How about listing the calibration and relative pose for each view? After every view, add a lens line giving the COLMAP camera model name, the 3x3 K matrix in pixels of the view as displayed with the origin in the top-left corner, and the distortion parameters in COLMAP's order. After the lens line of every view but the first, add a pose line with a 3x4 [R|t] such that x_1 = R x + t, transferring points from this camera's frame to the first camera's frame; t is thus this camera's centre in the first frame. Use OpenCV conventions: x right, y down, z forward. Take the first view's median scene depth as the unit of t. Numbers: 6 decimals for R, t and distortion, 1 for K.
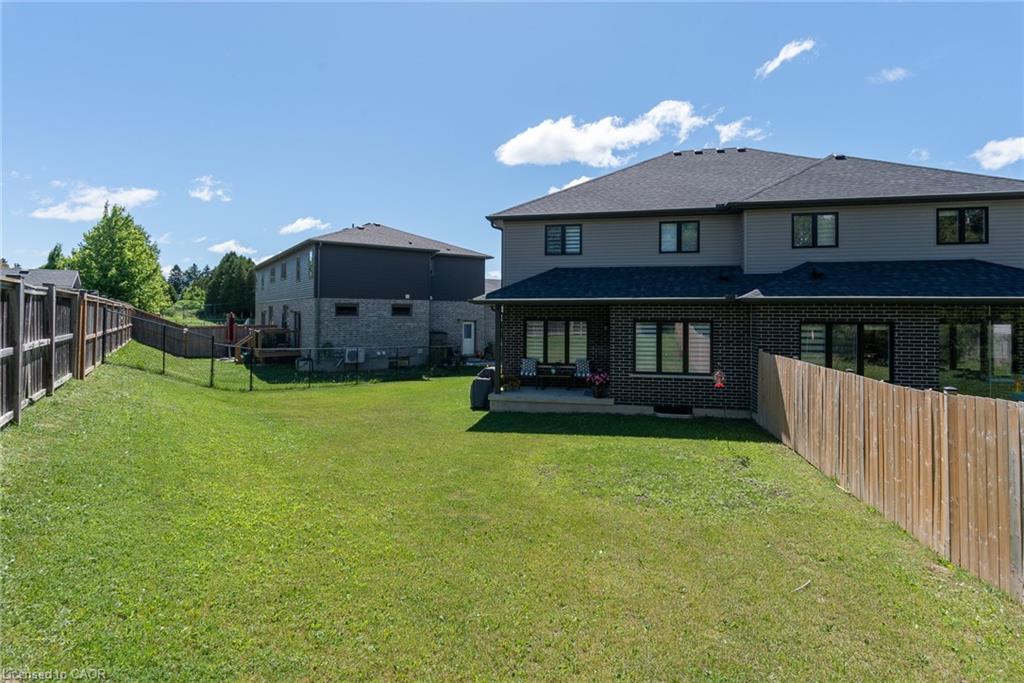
lens RADIAL K [[514.5, 0, 506.6], [0, 514.5, 307.3], [0, 0, 1]] dist [-0.000369, 0.000061]
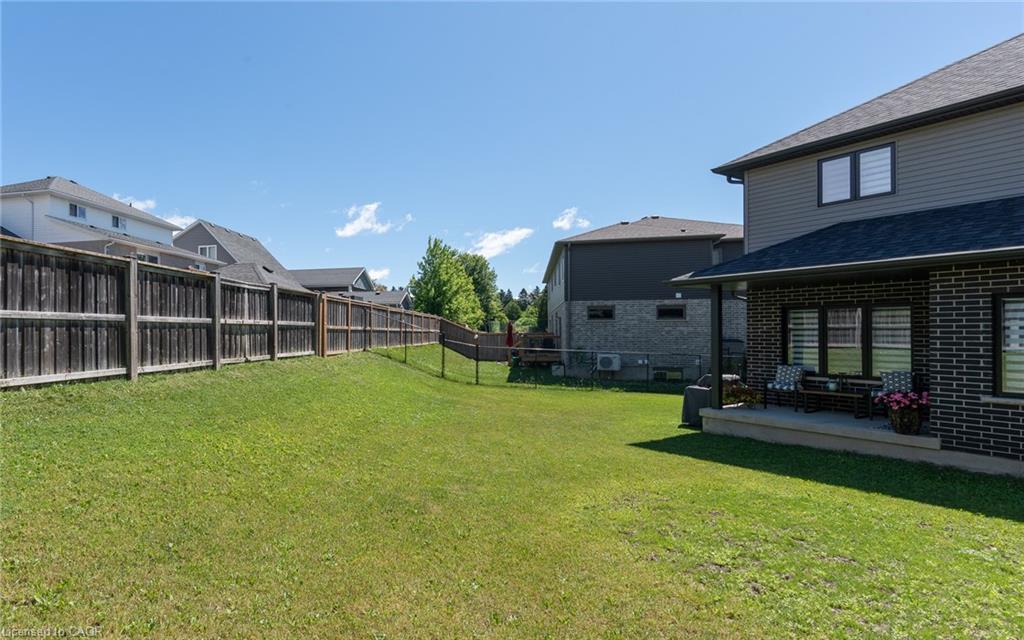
lens RADIAL K [[511.5, 0, 382.4], [0, 511.5, 329.6], [0, 0, 1]] dist [0.001689, -0.000165]
pose [[0.641396, -0.008351, -0.767165, 0.219698], [0.011685, 0.999931, -0.001115, 0.048281], [0.767121, -0.008249, 0.641449, 0.167735]]
